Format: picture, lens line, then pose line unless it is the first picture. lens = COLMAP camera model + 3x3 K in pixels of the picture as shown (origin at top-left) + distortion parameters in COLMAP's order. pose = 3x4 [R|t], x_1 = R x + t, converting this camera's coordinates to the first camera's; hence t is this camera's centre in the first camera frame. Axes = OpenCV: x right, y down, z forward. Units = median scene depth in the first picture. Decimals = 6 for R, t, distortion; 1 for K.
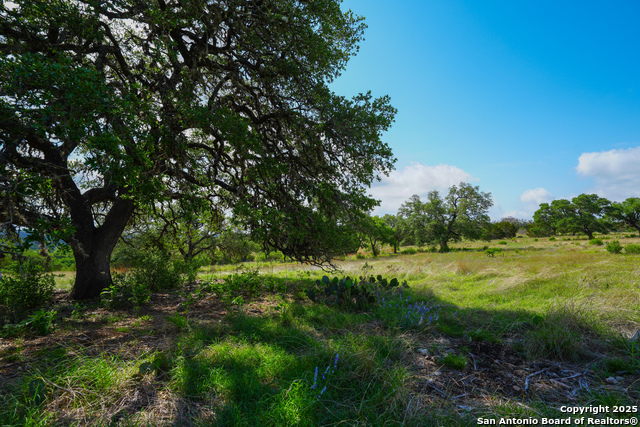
lens RADIAL K [[296.0, 0, 318.2], [0, 296.0, 213.4], [0, 0, 1]] dist [-0.000223, 0.000013]
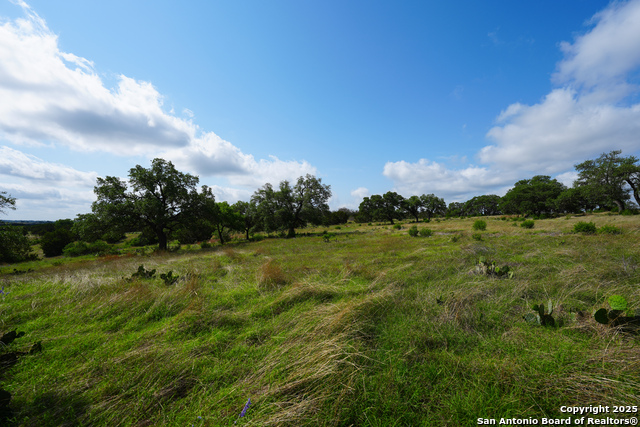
lens RADIAL K [[254.6, 0, 322.1], [0, 254.6, 213.7], [0, 0, 1]] dist [0.001287, 0.000043]
pose [[0.883147, 0.011753, 0.468949, 0.080796], [-0.031596, 0.998906, 0.034468, 0.007980], [-0.468031, -0.045257, 0.882553, 0.117413]]
